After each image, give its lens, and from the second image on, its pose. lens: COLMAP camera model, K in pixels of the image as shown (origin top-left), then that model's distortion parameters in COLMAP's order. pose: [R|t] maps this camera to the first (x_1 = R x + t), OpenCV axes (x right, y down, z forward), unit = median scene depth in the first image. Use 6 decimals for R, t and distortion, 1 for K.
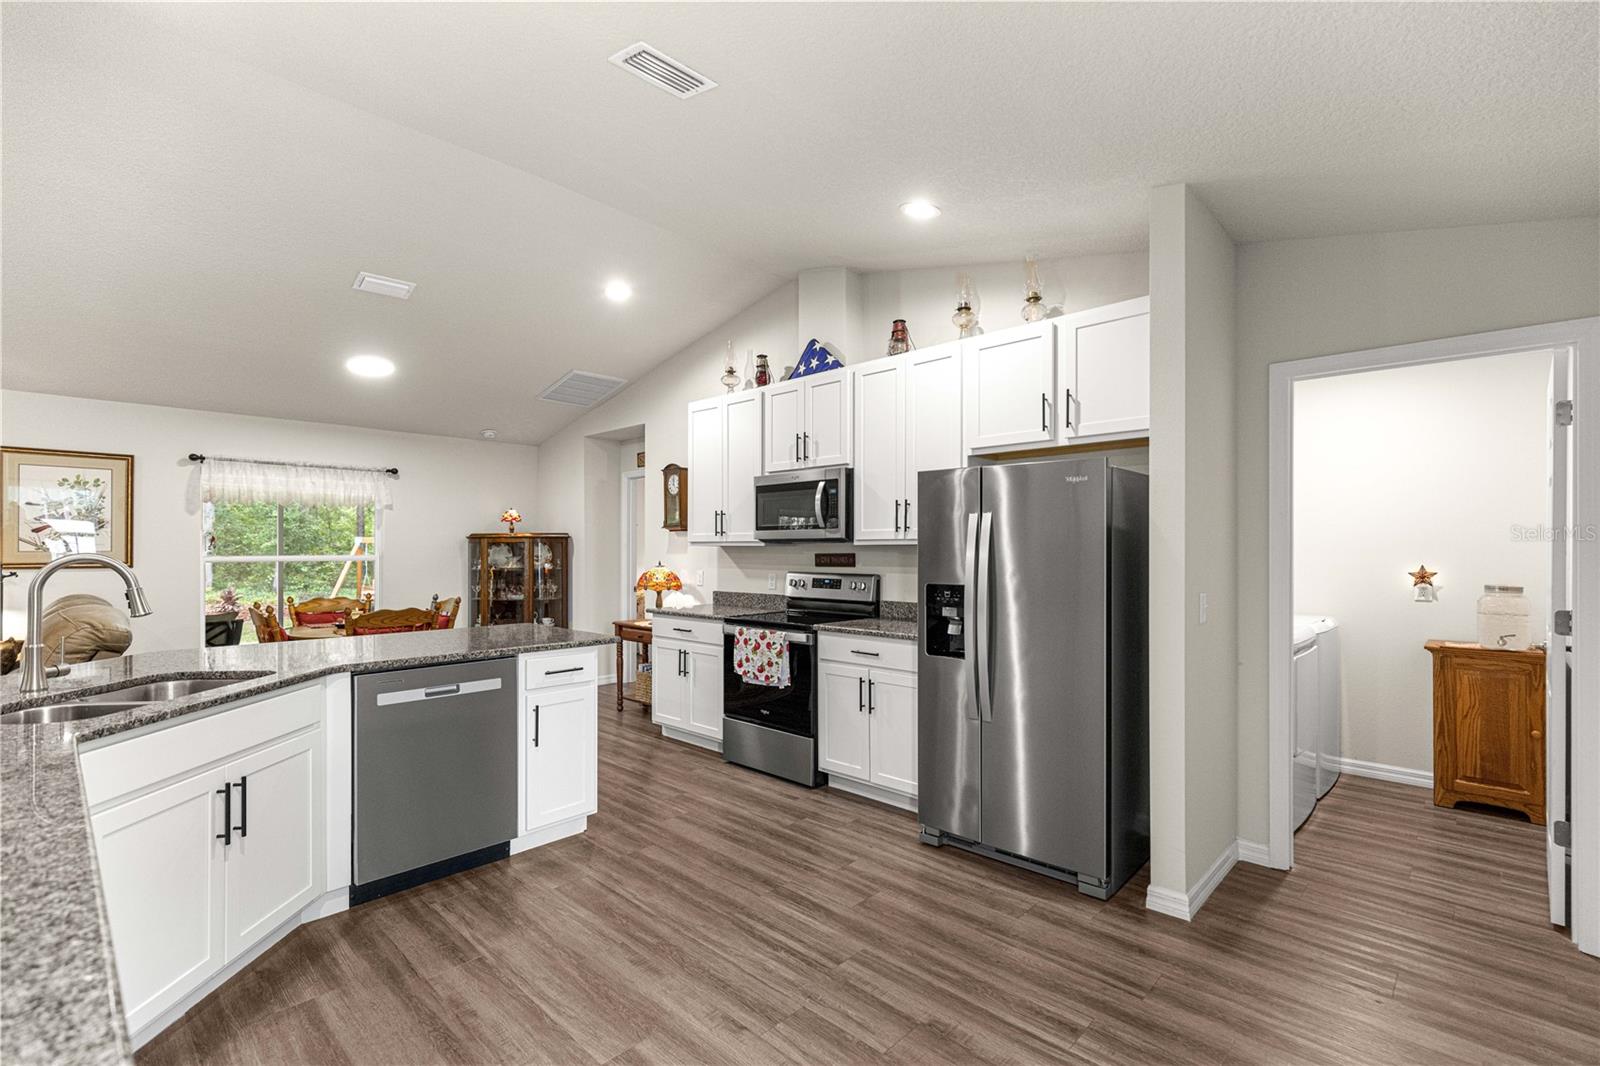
lens RADIAL K [[718.1, 0, 806.4], [0, 718.1, 544.5], [0, 0, 1]] dist [0.011156, -0.001867]
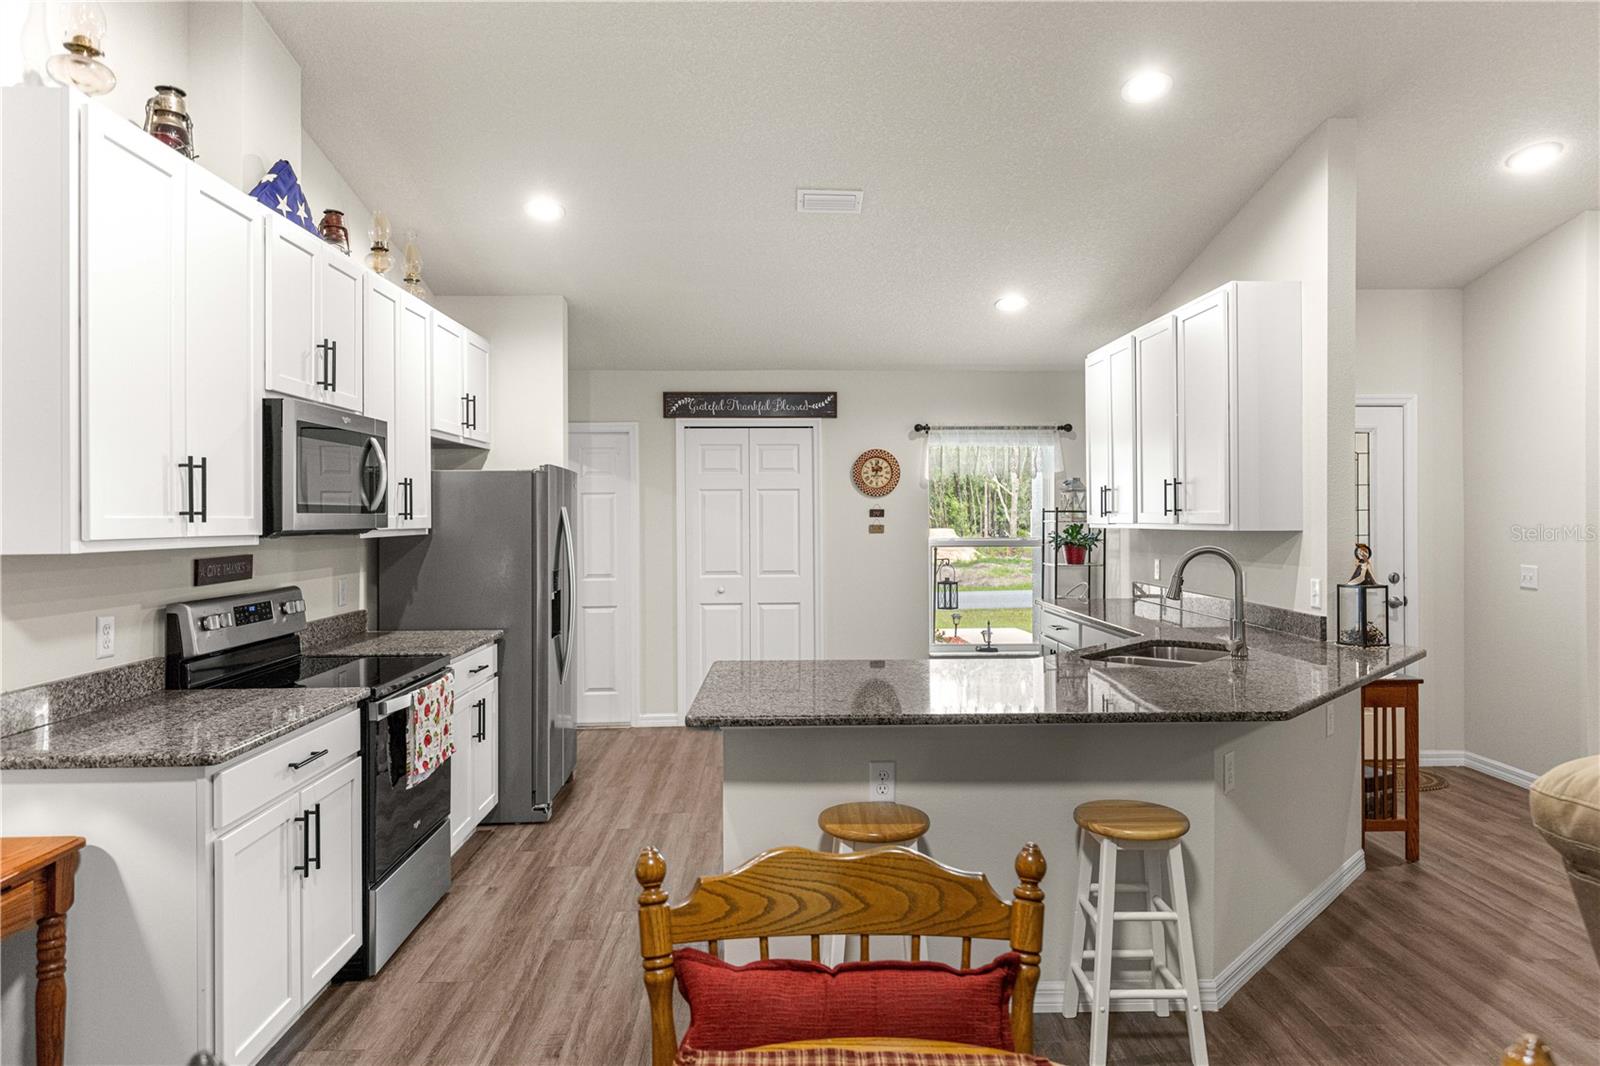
lens RADIAL K [[1002.9, 0, 817.3], [0, 1002.9, 516.0], [0, 0, 1]] dist [0.009591, 0.001111]
pose [[-0.722050, 0.004104, 0.691828, -0.842562], [0.000490, 0.999985, -0.005421, -0.014063], [-0.691840, -0.003575, -0.722042, 1.332503]]
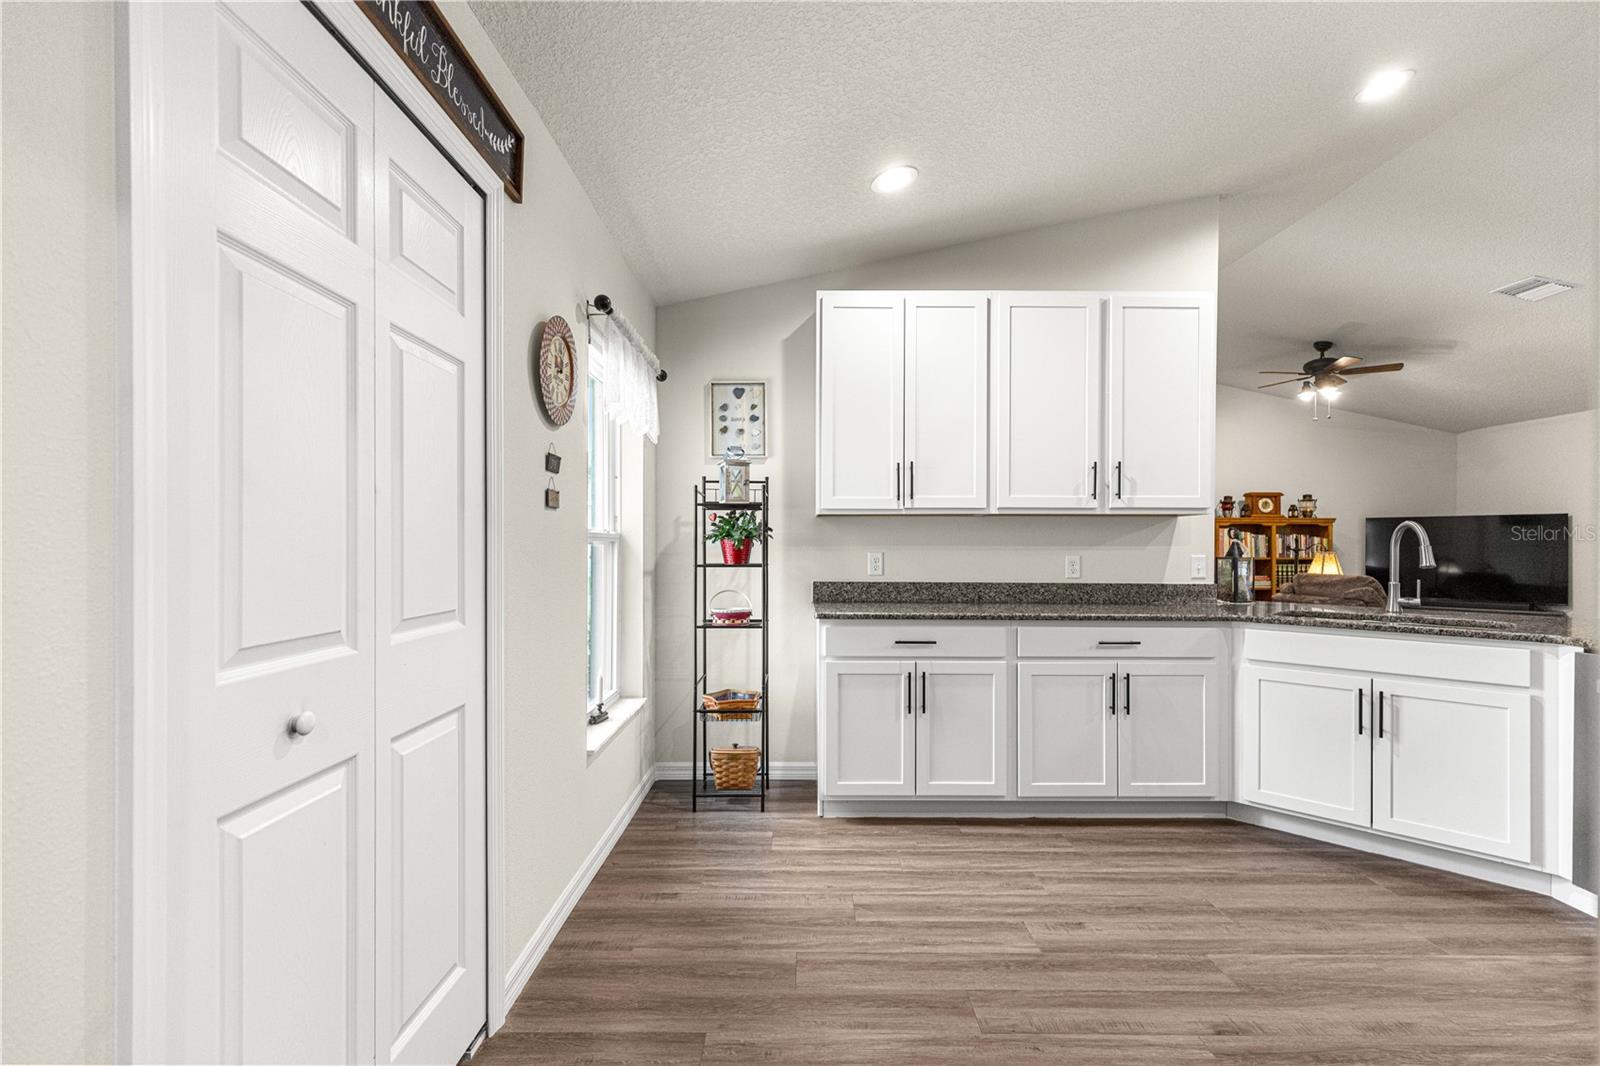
lens RADIAL K [[718.1, 0, 807.7], [0, 718.1, 545.4], [0, 0, 1]] dist [0.011156, -0.001867]
pose [[-0.718780, -0.002416, -0.695233, 0.419530], [0.000974, 0.999989, -0.004482, 0.032730], [0.695237, -0.003898, -0.718770, 0.602005]]
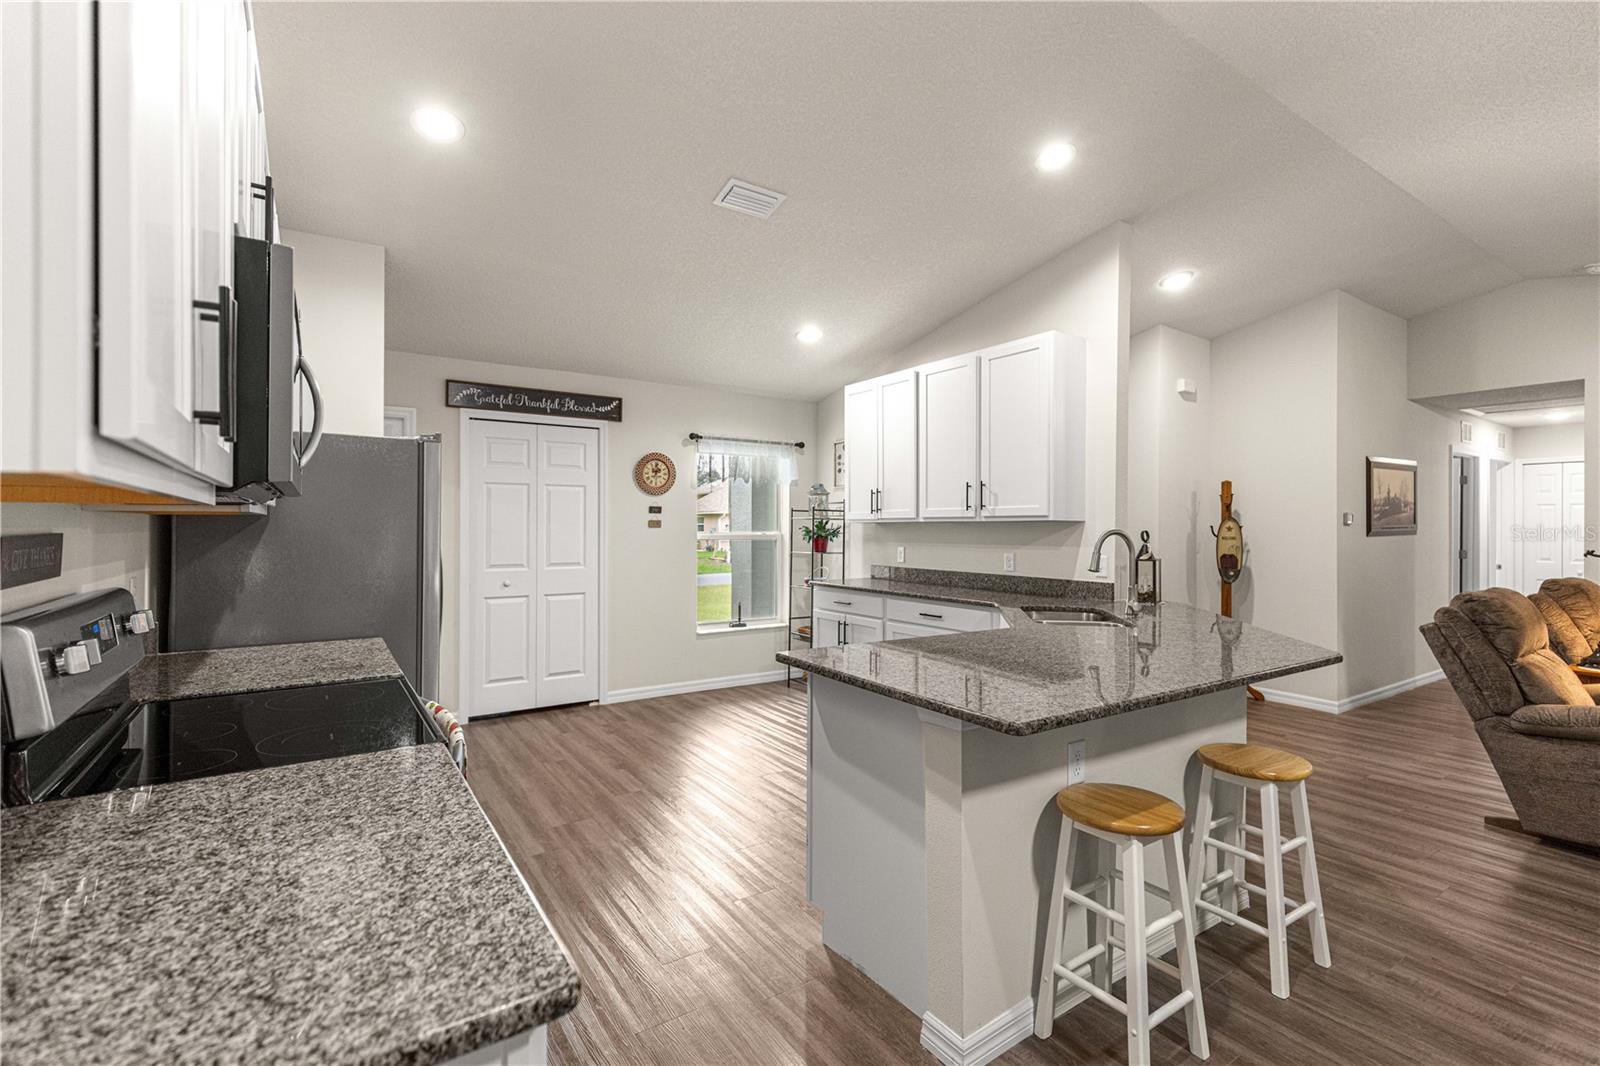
lens RADIAL K [[718.1, 0, 806.7], [0, 718.1, 526.0], [0, 0, 1]] dist [0.011156, -0.001867]
pose [[-0.978040, -0.002117, 0.208405, -0.337000], [-0.003947, 0.999957, -0.008369, 0.011225], [-0.208379, -0.009008, -0.978007, 1.311855]]
